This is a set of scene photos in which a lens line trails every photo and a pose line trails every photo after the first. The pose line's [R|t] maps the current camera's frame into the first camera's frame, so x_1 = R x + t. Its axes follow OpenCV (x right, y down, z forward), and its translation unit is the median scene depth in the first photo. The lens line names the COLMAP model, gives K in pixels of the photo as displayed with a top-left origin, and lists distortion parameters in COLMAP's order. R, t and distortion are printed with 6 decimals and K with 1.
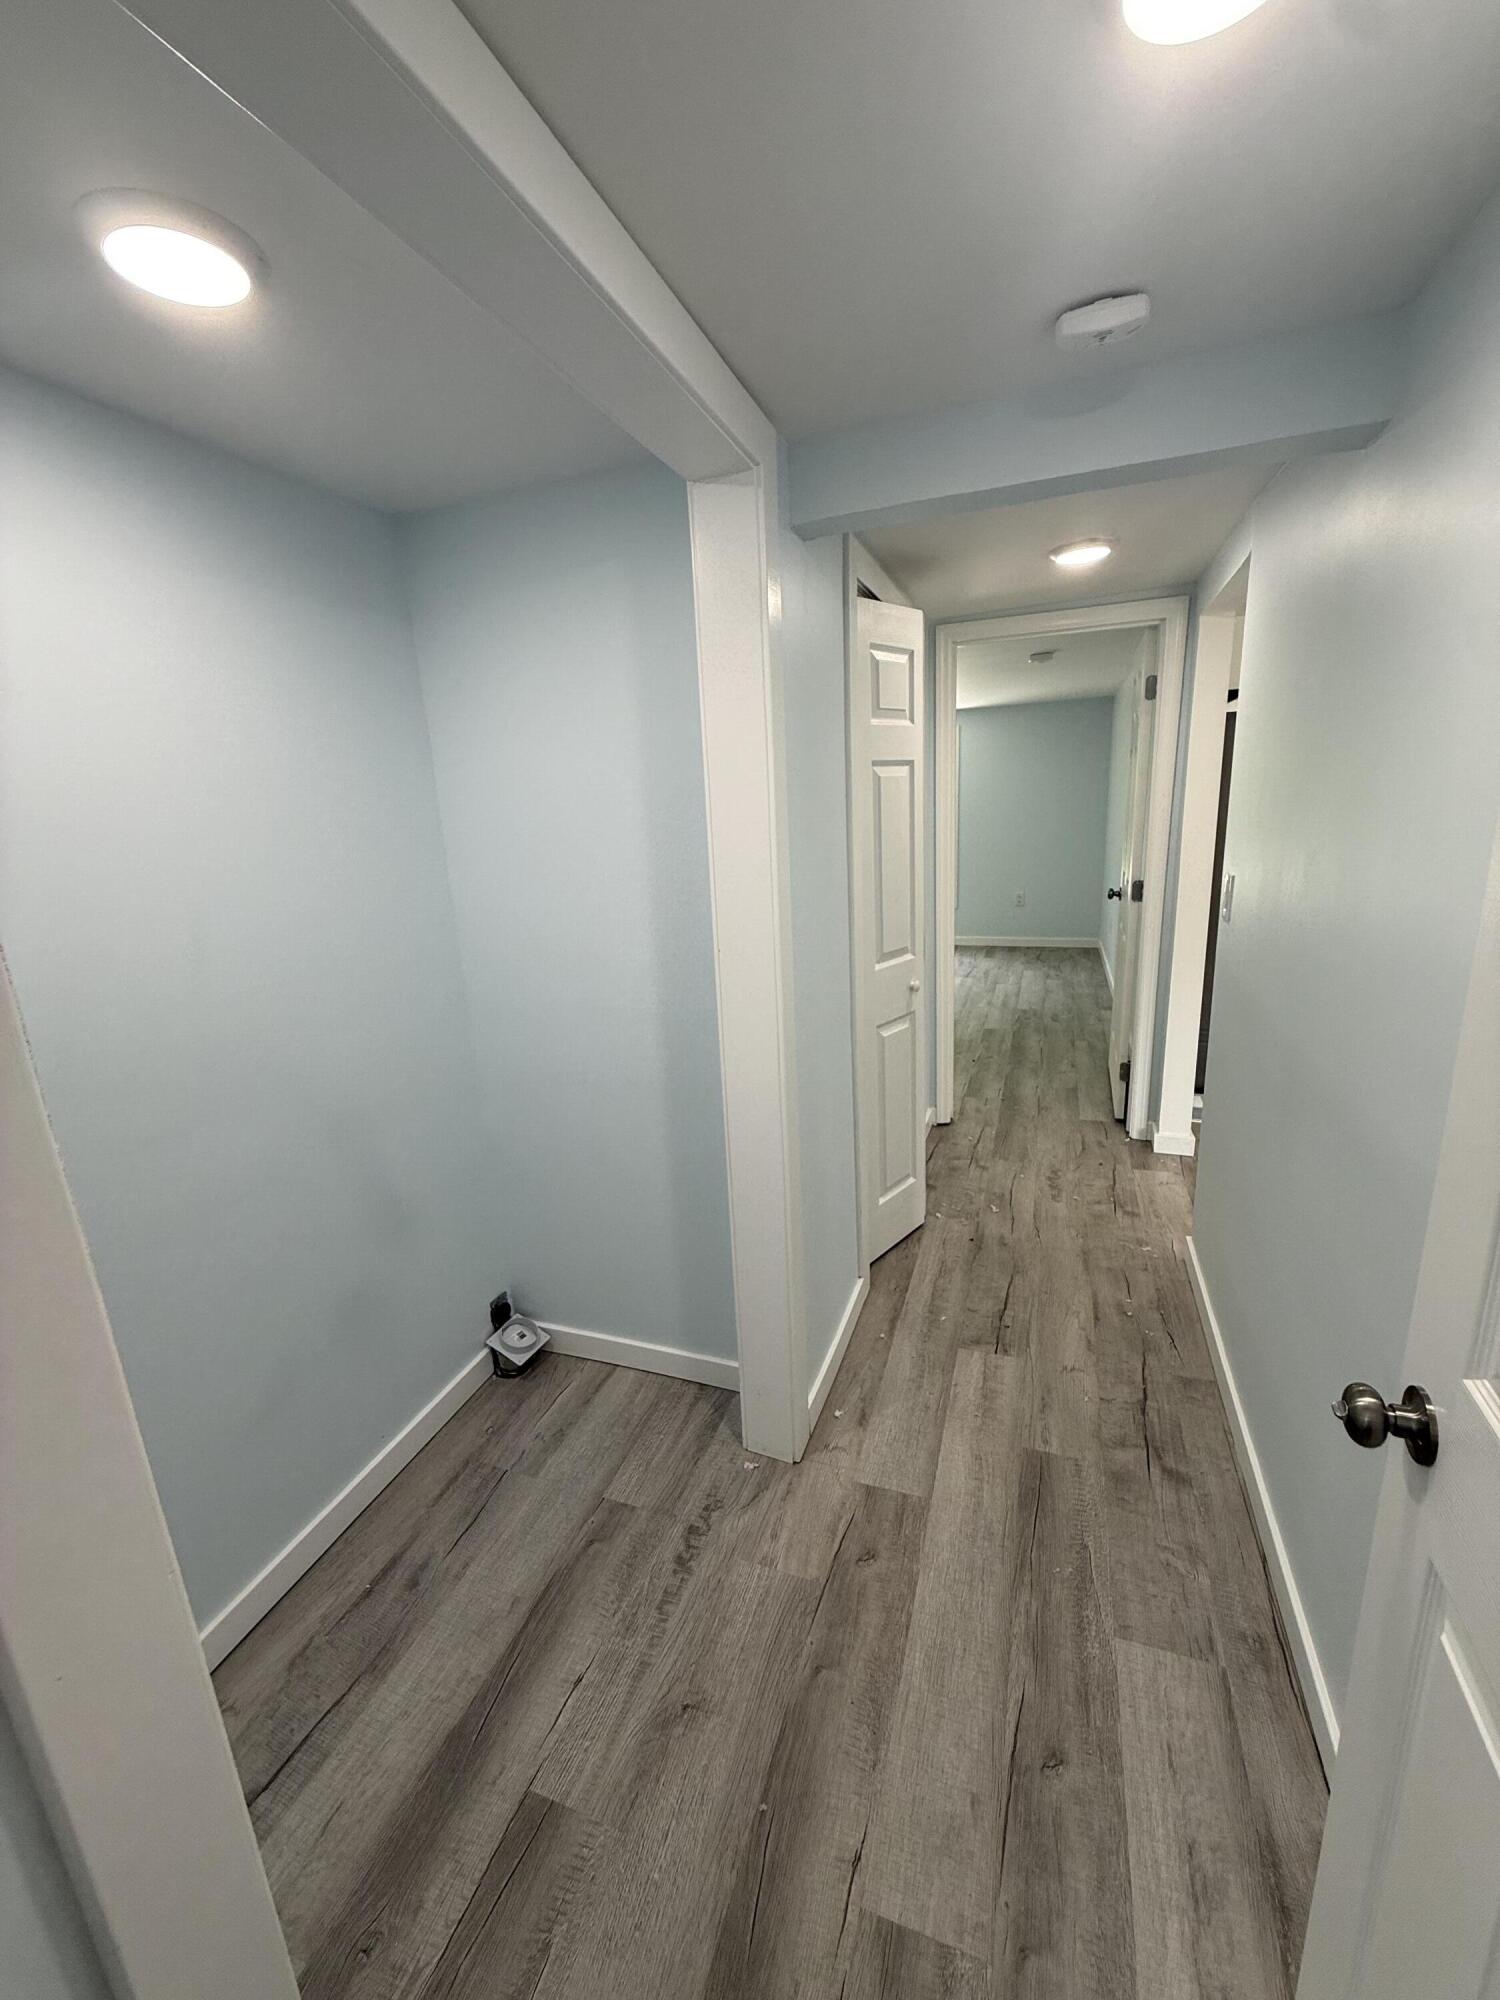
lens RADIAL K [[808.6, 0, 764.4], [0, 808.6, 1030.3], [0, 0, 1]] dist [0.001168, 0.000335]
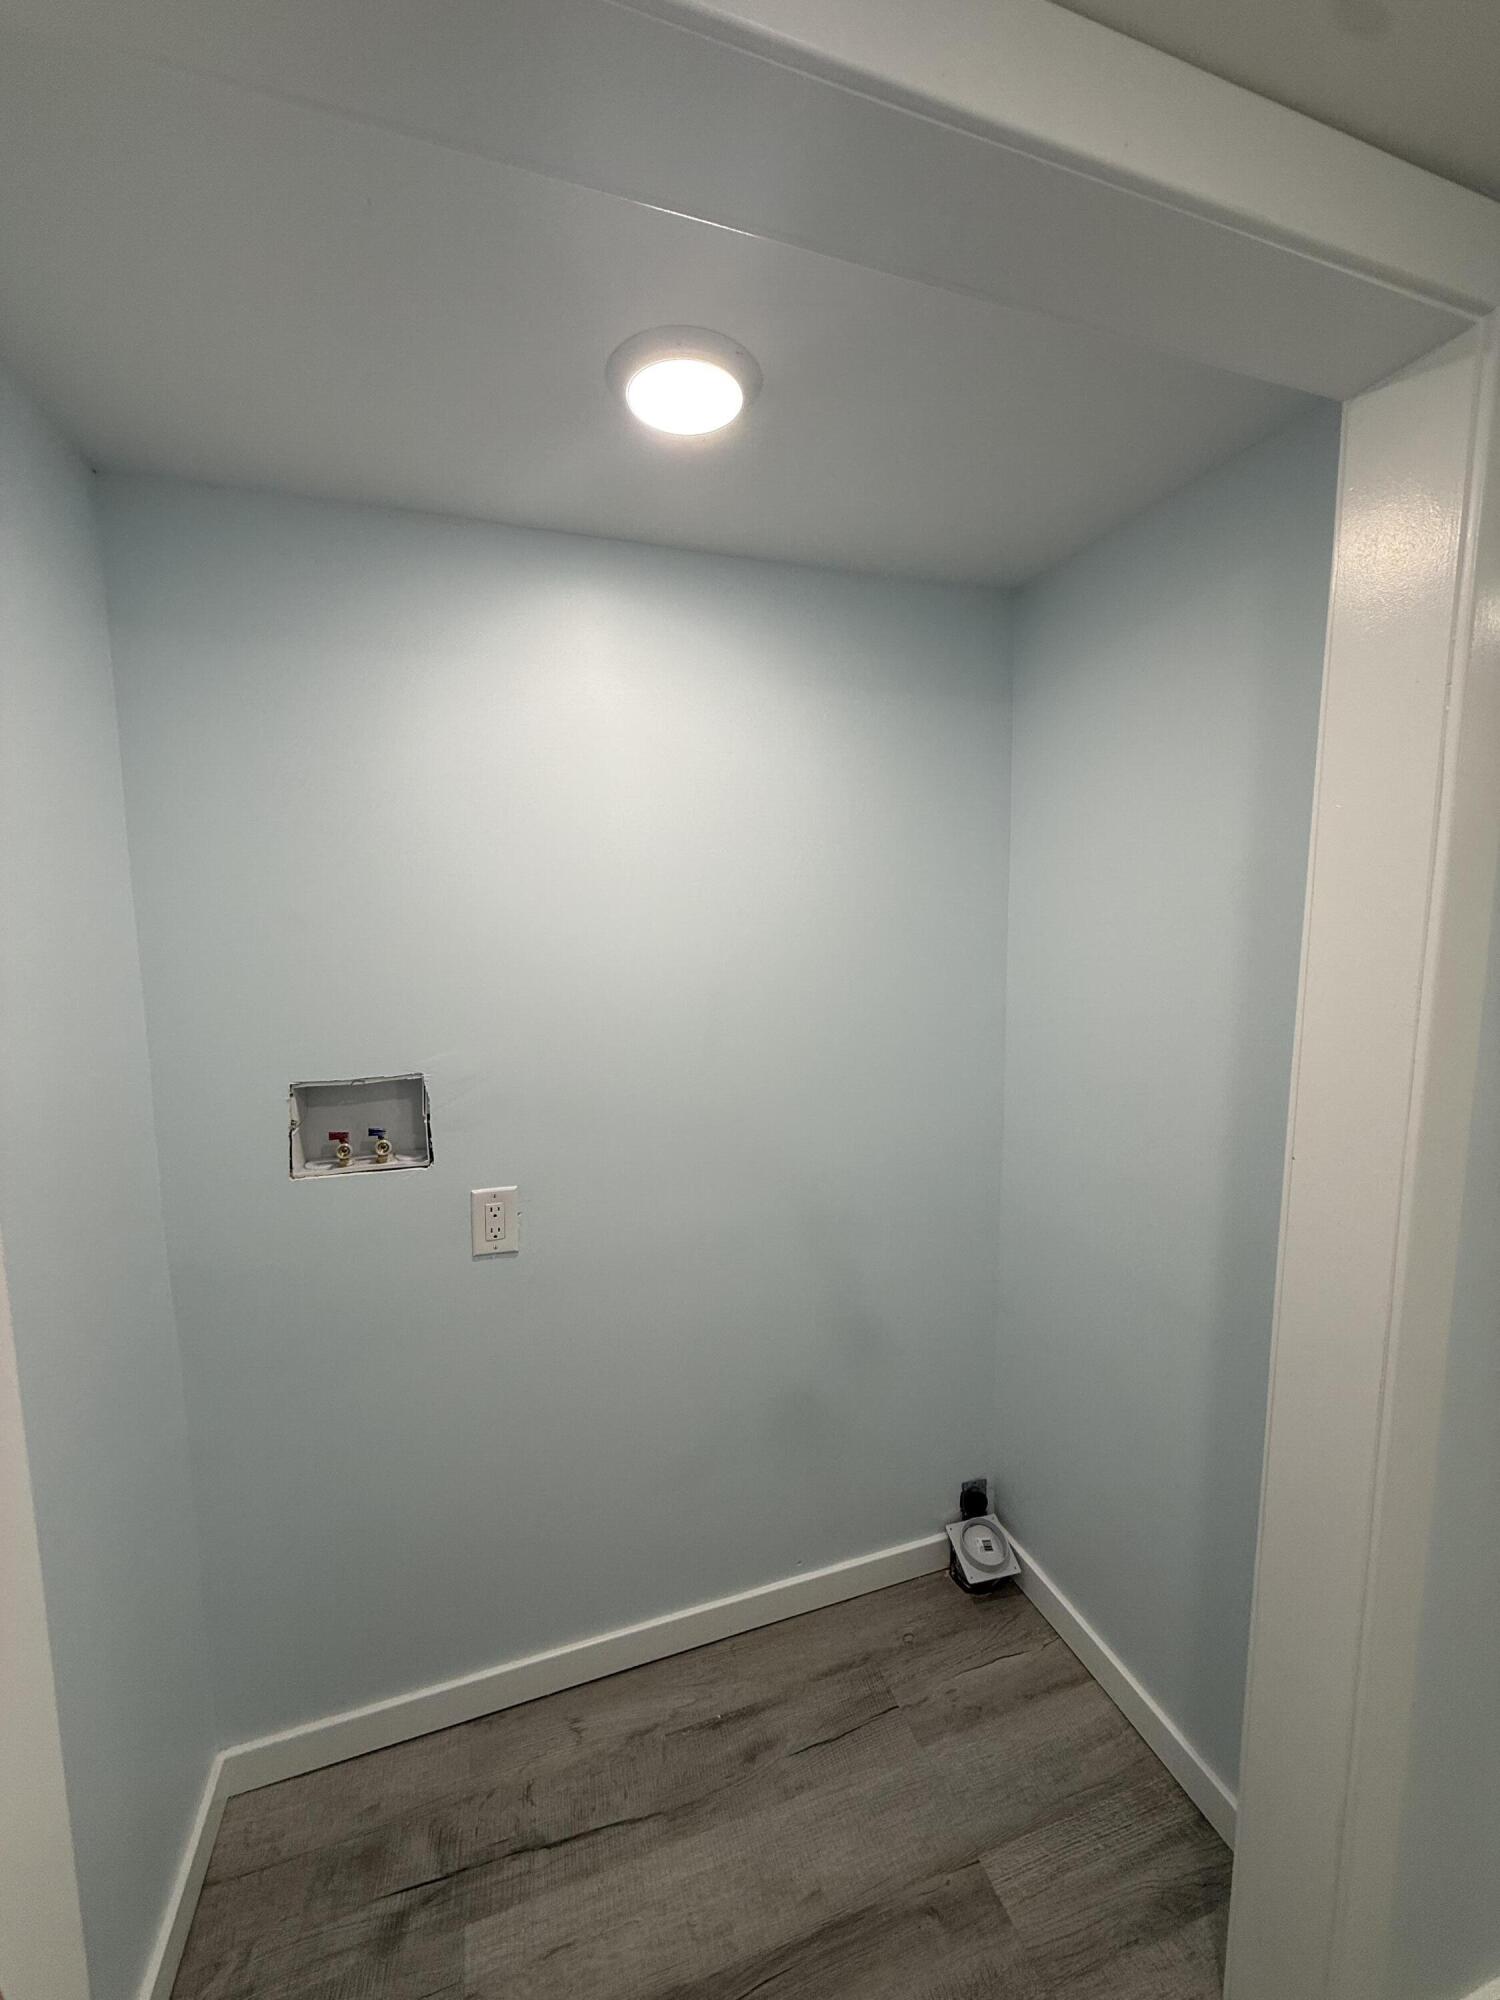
lens RADIAL K [[808.6, 0, 762.3], [0, 808.6, 1007.8], [0, 0, 1]] dist [0.001168, 0.000335]
pose [[0.614728, 0.145895, -0.775129, 0.124319], [-0.244606, 0.969554, -0.011500, -0.087834], [0.749852, 0.196671, 0.631699, 0.268832]]
